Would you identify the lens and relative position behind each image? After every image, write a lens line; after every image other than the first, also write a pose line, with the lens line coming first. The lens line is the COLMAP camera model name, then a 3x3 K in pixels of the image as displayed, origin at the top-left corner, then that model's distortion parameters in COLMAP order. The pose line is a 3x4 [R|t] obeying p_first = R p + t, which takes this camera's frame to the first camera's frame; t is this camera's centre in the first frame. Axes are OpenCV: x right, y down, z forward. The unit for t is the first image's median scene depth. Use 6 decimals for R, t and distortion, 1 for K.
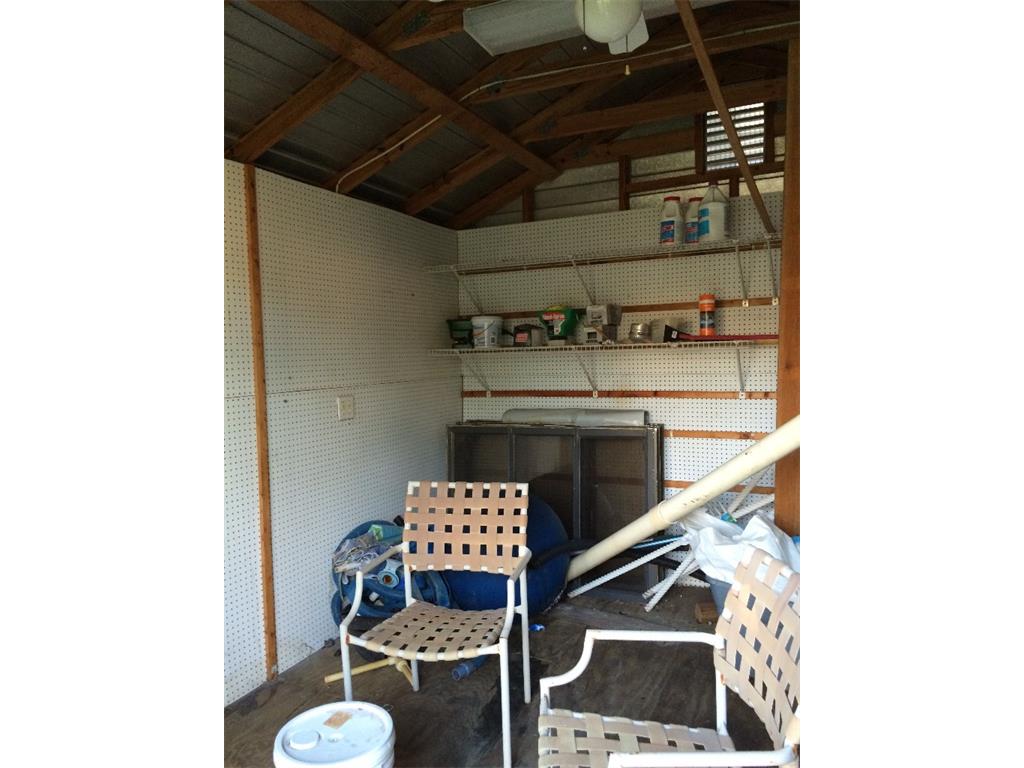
lens RADIAL K [[656.1, 0, 512.0], [0, 656.1, 384.0], [0, 0, 1]] dist [0.057854, -0.001848]
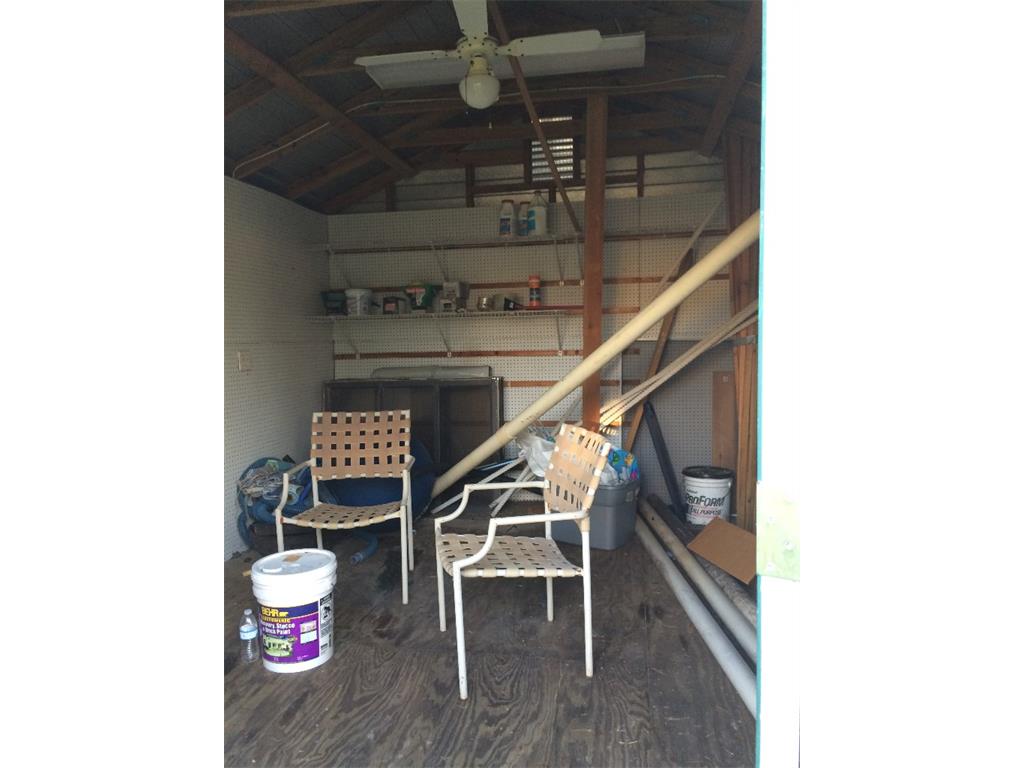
lens RADIAL K [[656.1, 0, 512.0], [0, 656.1, 384.0], [0, 0, 1]] dist [0.057854, -0.001848]
pose [[0.966164, -0.013430, 0.257580, -0.088803], [0.009927, 0.999840, 0.014896, 0.060477], [-0.257739, -0.011835, 0.966142, -0.259276]]
